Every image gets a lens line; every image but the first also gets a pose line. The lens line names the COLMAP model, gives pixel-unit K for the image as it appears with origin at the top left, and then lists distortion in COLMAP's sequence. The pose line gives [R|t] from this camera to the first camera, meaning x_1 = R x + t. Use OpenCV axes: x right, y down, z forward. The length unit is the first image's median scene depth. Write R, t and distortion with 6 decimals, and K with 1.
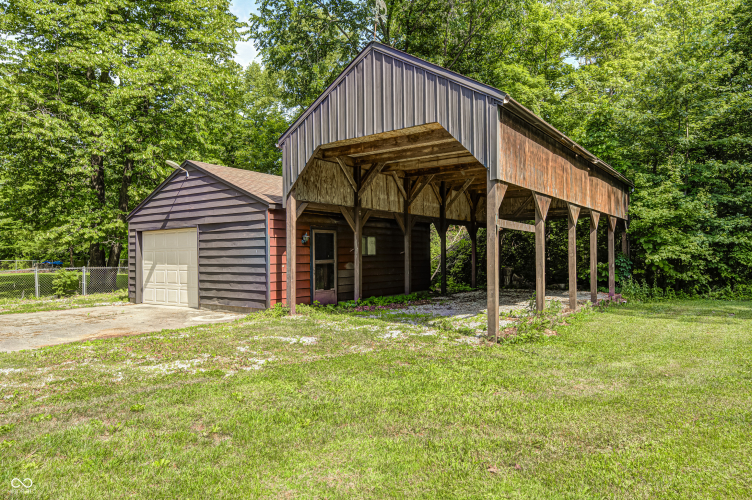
lens RADIAL K [[500.2, 0, 376.0], [0, 500.2, 250.0], [0, 0, 1]] dist [0.000169, 0.000022]
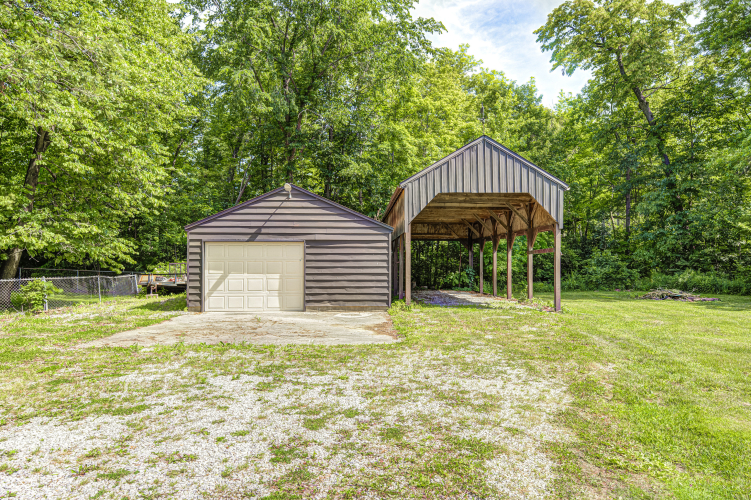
lens RADIAL K [[499.6, 0, 375.5], [0, 499.6, 250.0], [0, 0, 1]] dist [0.000169, 0.000022]
pose [[0.777188, 0.029072, 0.628597, -0.972105], [-0.015121, 0.999507, -0.027531, 0.003210], [-0.629087, 0.011891, 0.777244, -0.024435]]
